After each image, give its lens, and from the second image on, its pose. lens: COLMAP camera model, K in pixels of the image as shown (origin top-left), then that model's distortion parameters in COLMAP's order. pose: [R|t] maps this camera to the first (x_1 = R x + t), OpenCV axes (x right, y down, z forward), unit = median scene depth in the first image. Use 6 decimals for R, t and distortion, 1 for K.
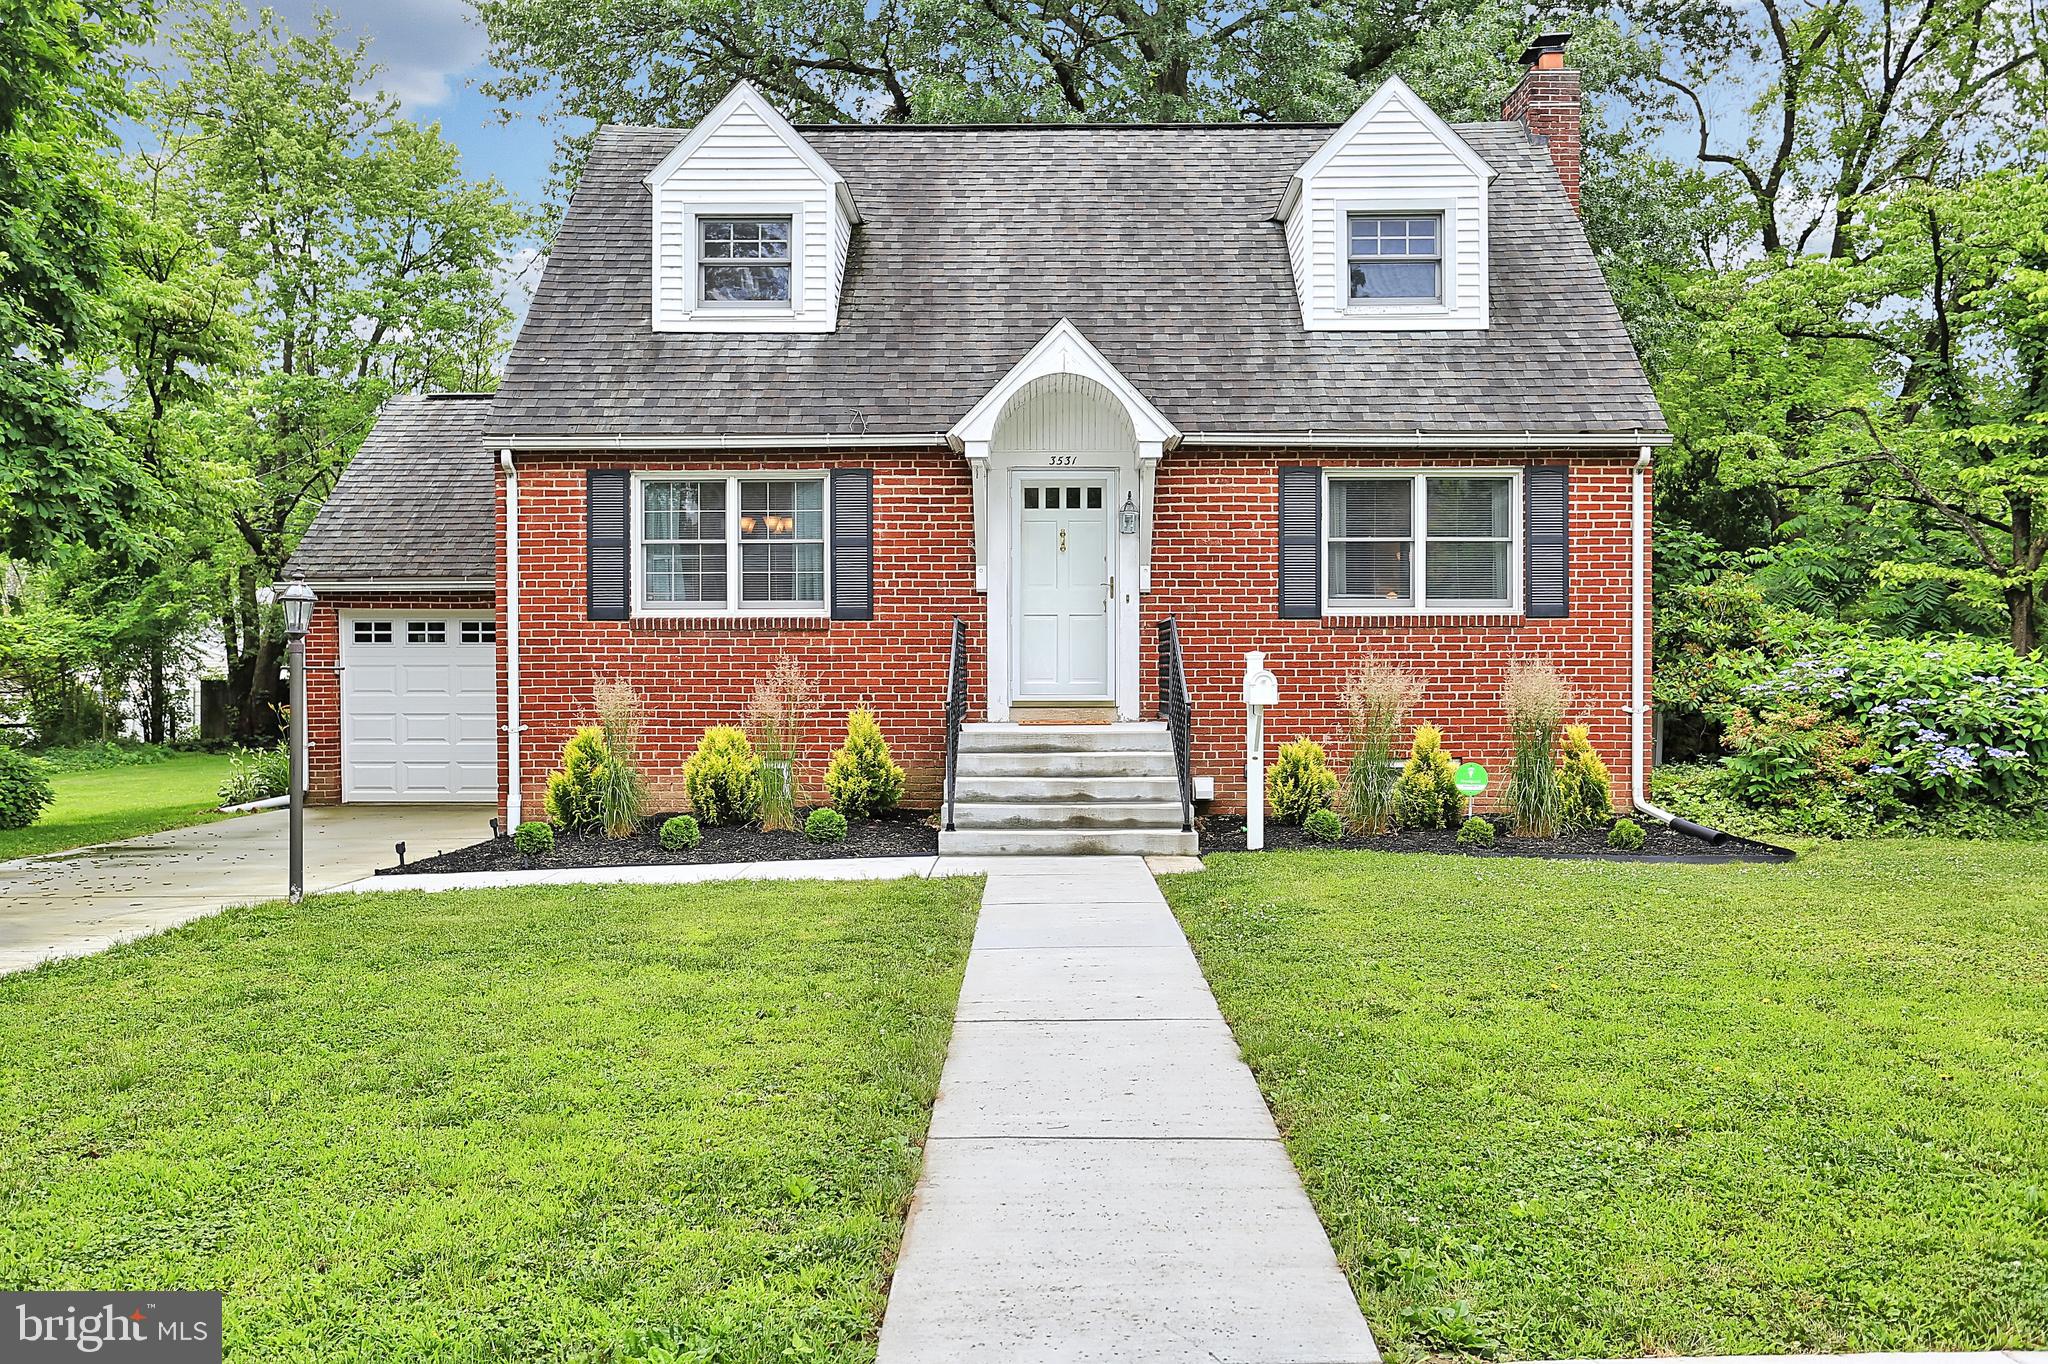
lens RADIAL K [[1635.6, 0, 1008.7], [0, 1635.6, 686.5], [0, 0, 1]] dist [0.011663, 0.018663]
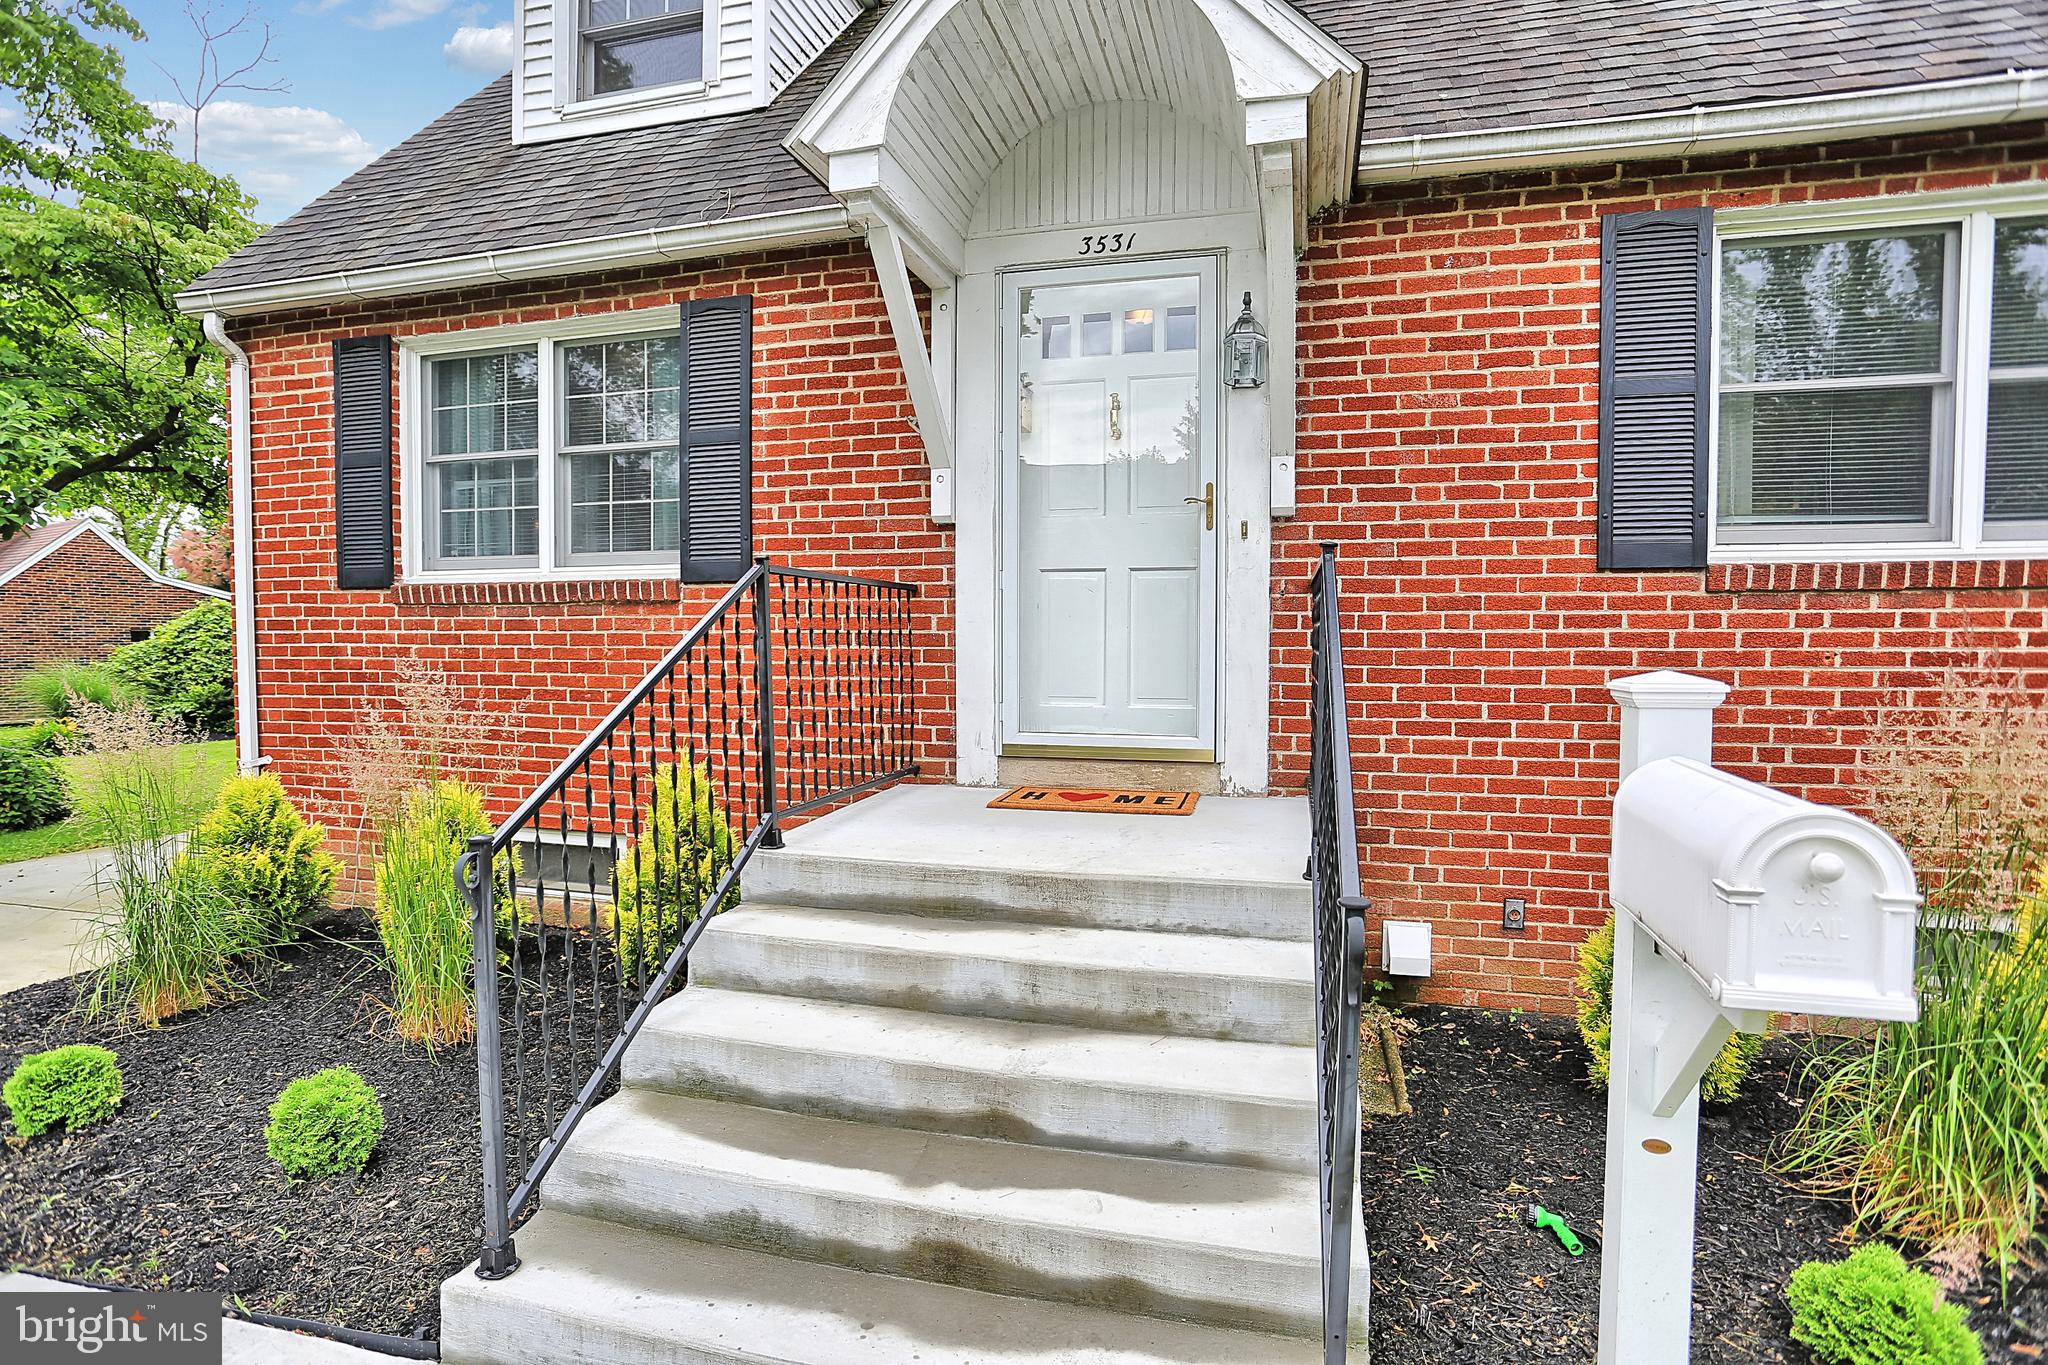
lens RADIAL K [[1018.3, 0, 1023.8], [0, 1018.3, 680.3], [0, 0, 1]] dist [-0.048443, 0.007239]
pose [[0.970388, 0.013396, -0.241182, 0.081845], [-0.005278, 0.999399, 0.034274, -0.020766], [0.241496, -0.031987, 0.969875, 0.702587]]
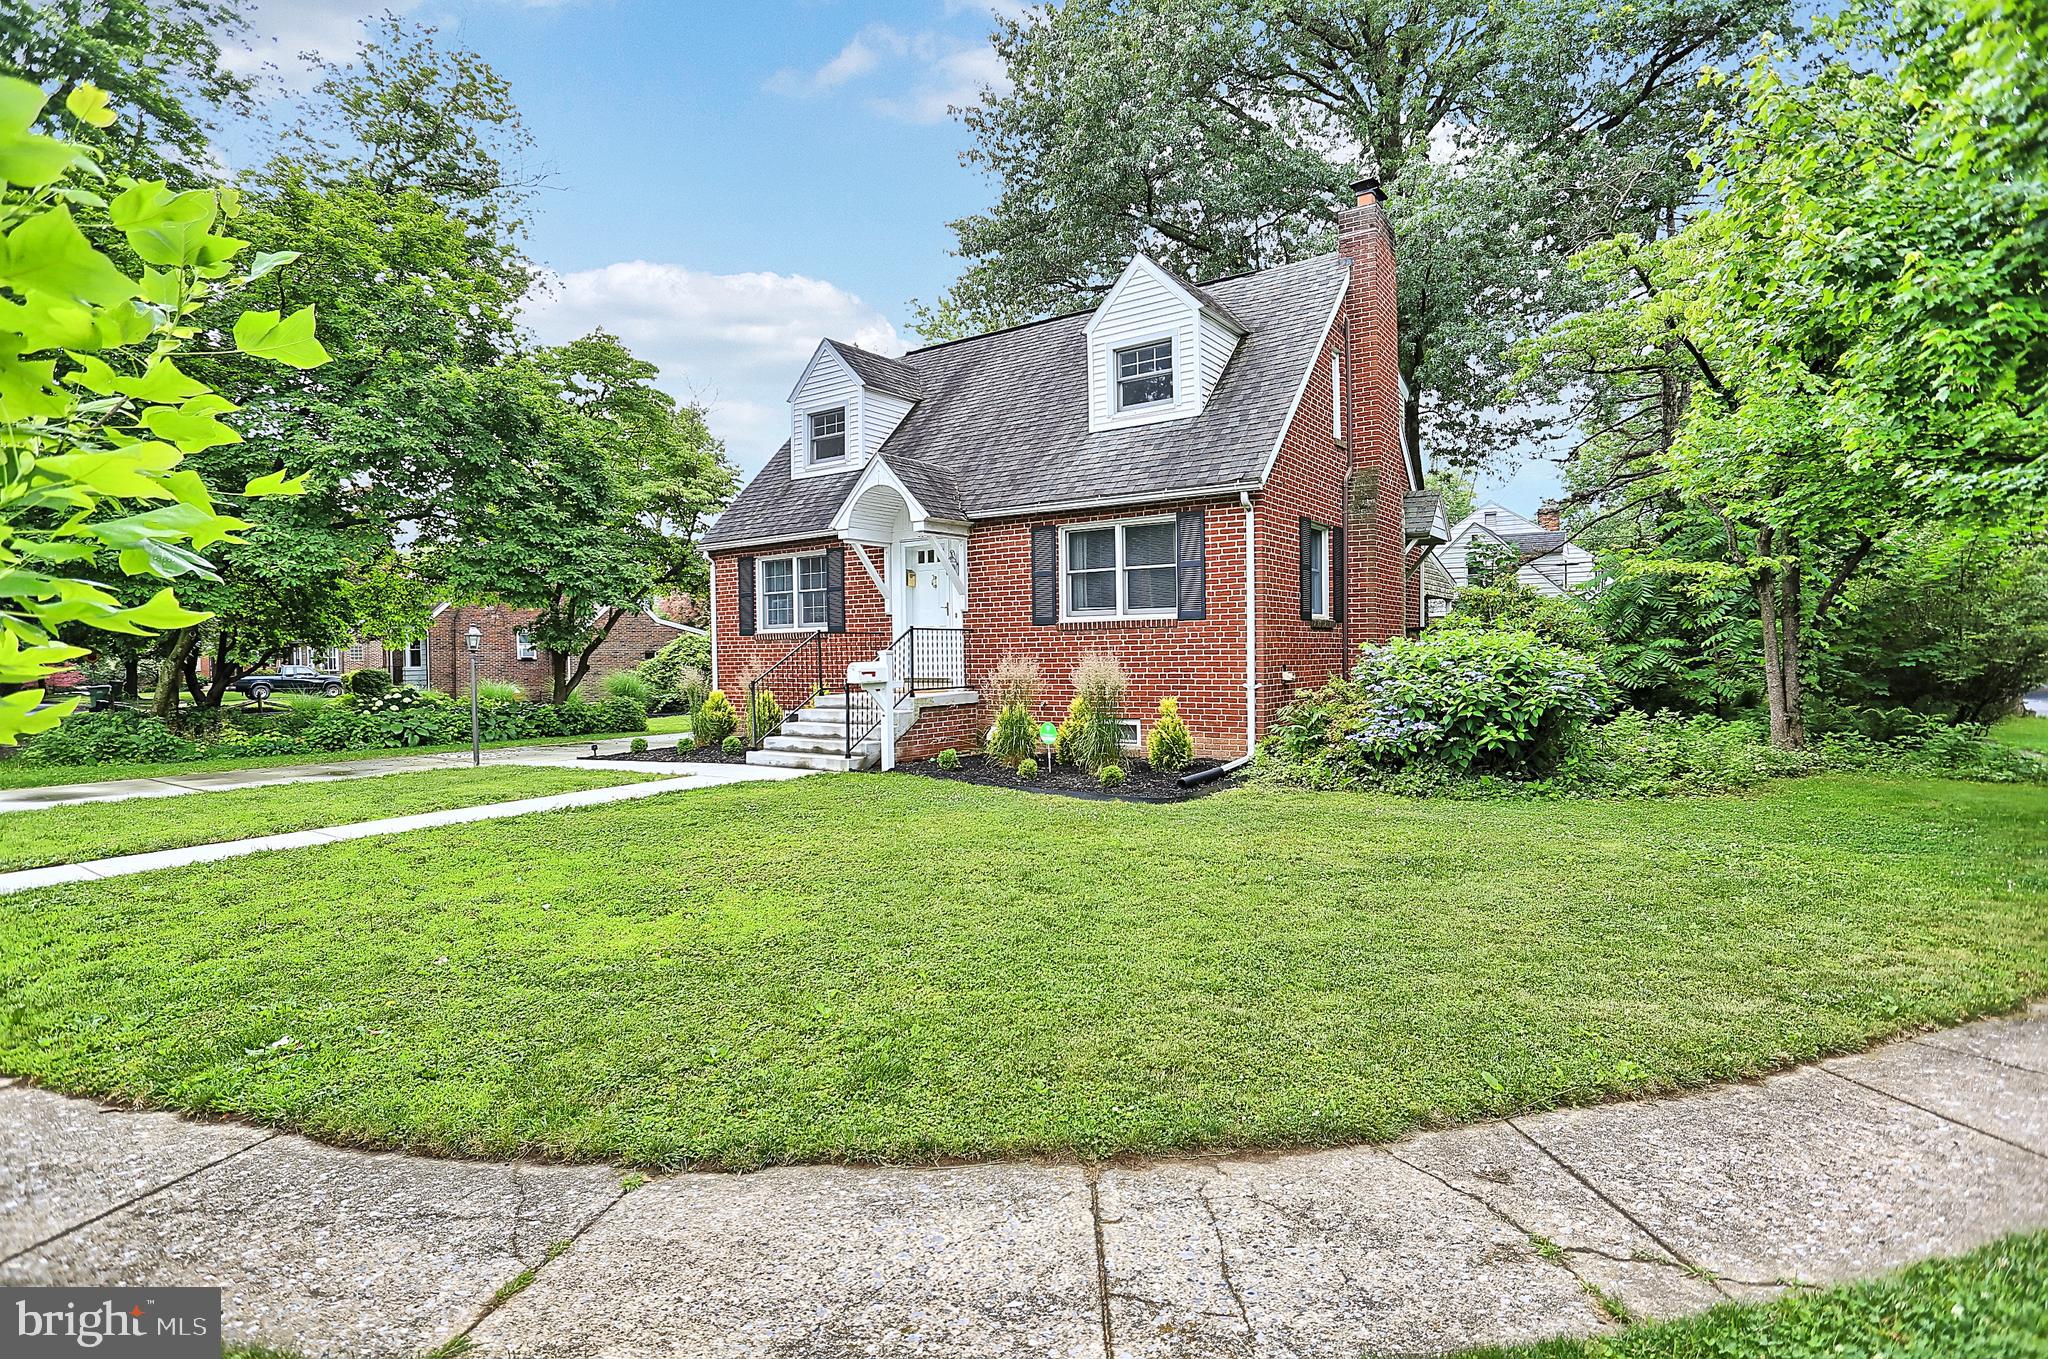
lens RADIAL K [[1011.3, 0, 996.7], [0, 1011.3, 663.7], [0, 0, 1]] dist [-0.049919, 0.019462]
pose [[0.814469, -0.004500, -0.580190, 0.686644], [0.009142, 0.999945, 0.005078, -0.010614], [0.580135, -0.009440, 0.814466, 0.203672]]
